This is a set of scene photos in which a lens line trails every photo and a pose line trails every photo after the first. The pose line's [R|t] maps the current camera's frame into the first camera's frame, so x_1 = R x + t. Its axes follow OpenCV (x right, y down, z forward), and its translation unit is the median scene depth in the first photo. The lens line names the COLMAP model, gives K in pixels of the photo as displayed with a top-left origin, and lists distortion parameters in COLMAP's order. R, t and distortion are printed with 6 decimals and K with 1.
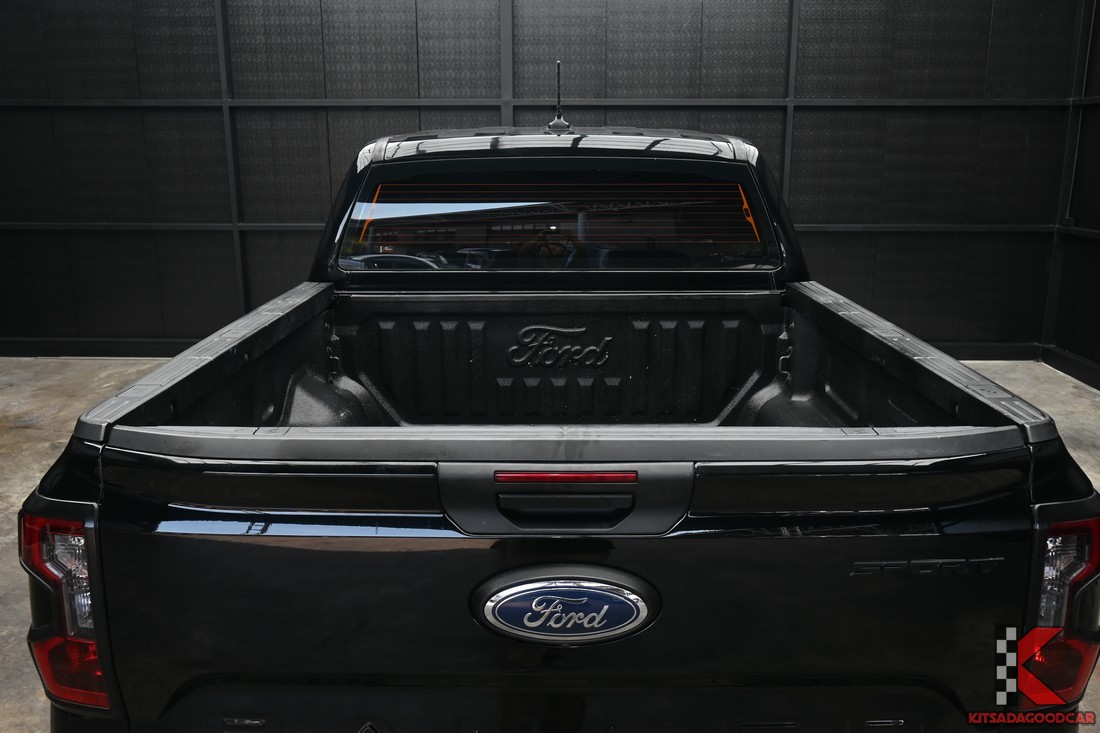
lens RADIAL K [[917.3, 0, 550.0], [0, 917.3, 366.5], [0, 0, 1]] dist [-0.005009, 0.001466]
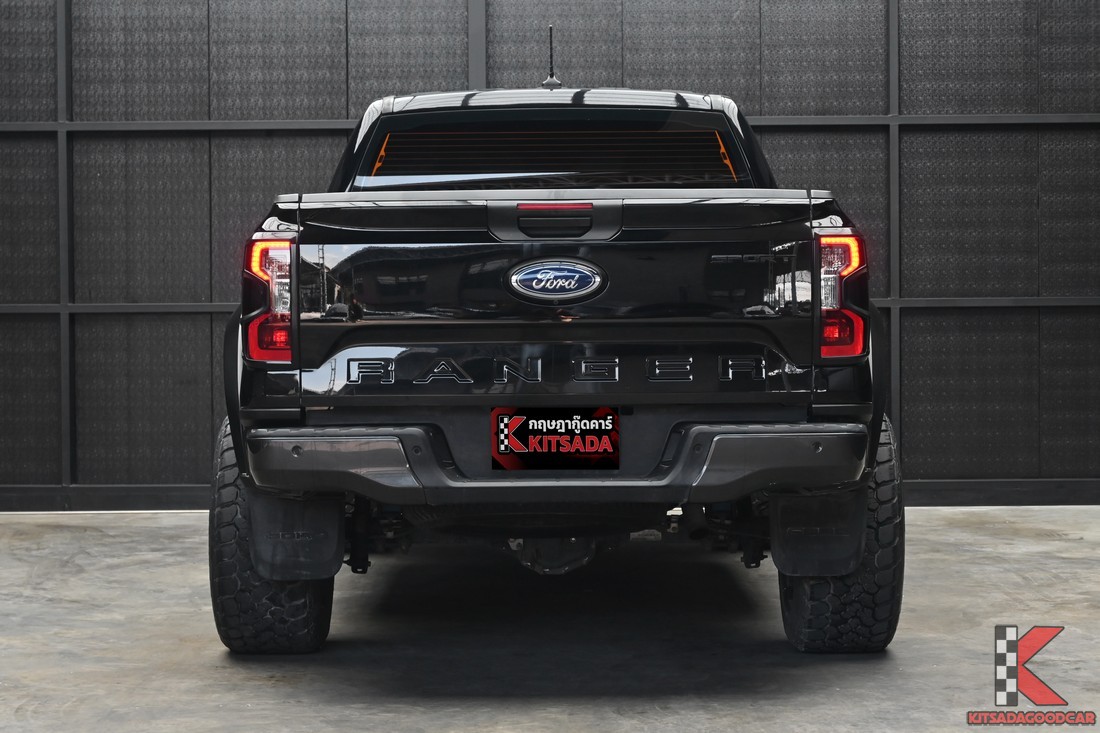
lens RADIAL K [[2394.3, 0, 550.0], [0, 2394.3, 366.5], [0, 0, 1]] dist [0.044193, -0.217476]
pose [[0.999964, -0.006641, 0.005274, -0.003943], [0.007654, 0.974529, -0.224132, 0.287004], [-0.003651, 0.224165, 0.974544, -0.692867]]
